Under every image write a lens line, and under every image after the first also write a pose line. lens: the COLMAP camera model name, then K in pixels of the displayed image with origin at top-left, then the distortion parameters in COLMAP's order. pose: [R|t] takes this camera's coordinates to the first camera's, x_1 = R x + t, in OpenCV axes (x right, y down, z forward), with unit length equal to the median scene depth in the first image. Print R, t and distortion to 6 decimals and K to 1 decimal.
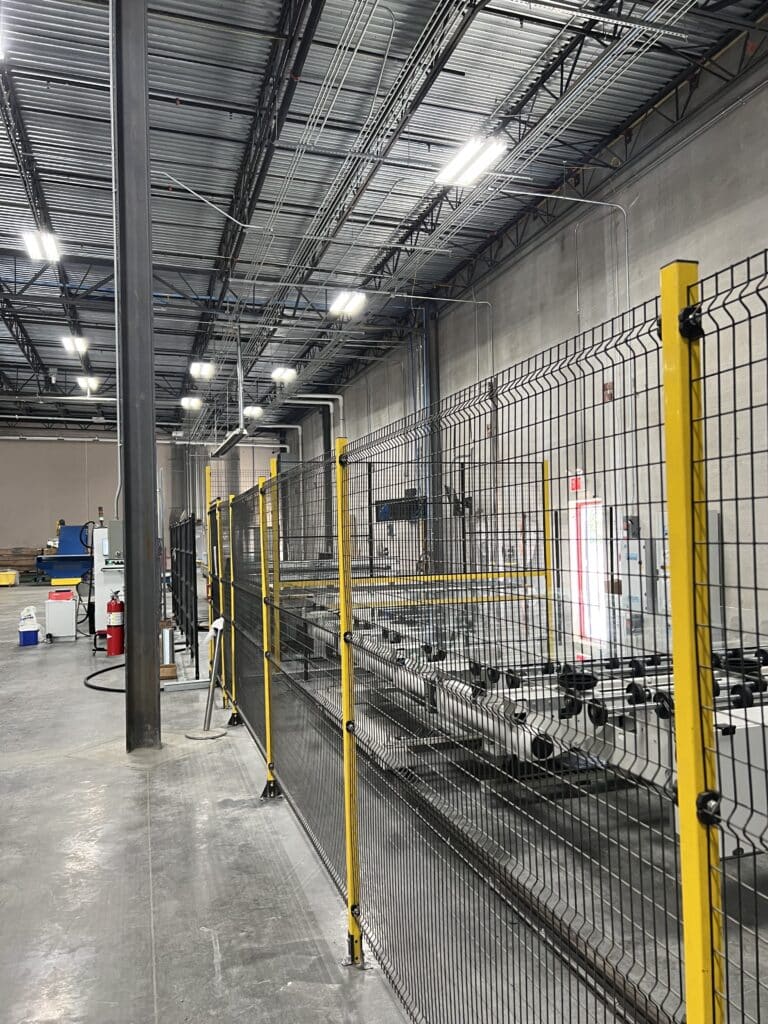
lens RADIAL K [[763.2, 0, 388.0], [0, 763.2, 518.5], [0, 0, 1]] dist [0.031266, -0.044876]
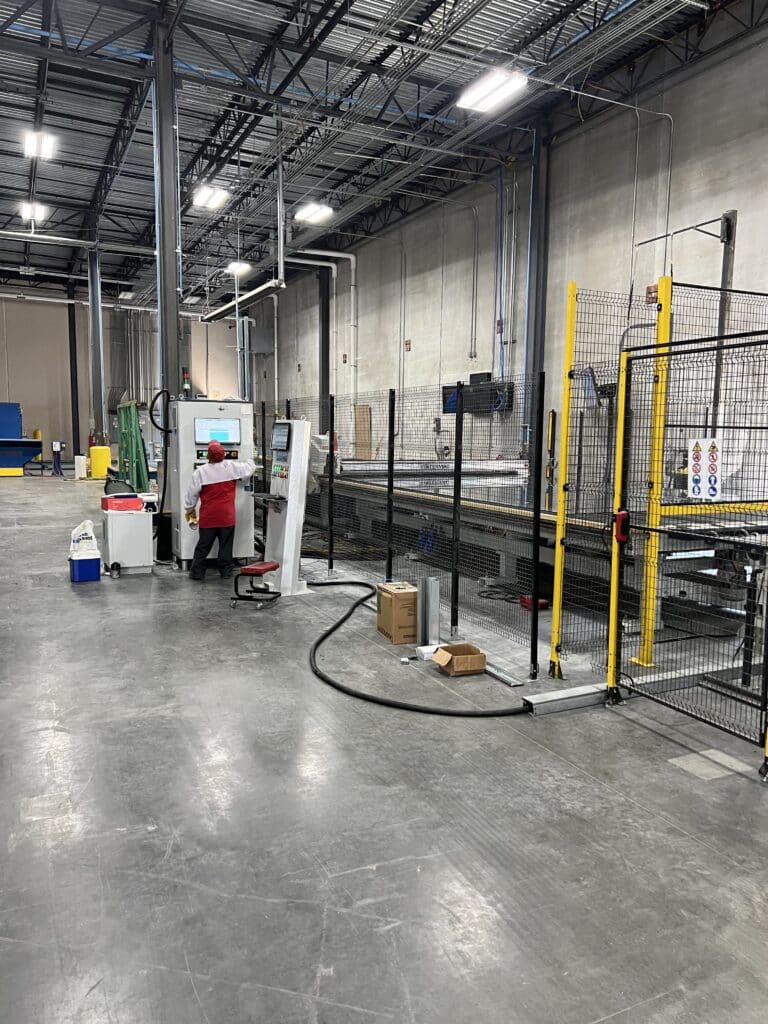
lens RADIAL K [[763.4, 0, 380.9], [0, 763.4, 528.1], [0, 0, 1]] dist [0.001885, -0.000601]
pose [[0.990424, 0.021420, 0.136386, -0.260054], [-0.041136, 0.988805, 0.143432, 0.017050], [-0.131787, -0.147669, 0.980217, 0.293475]]
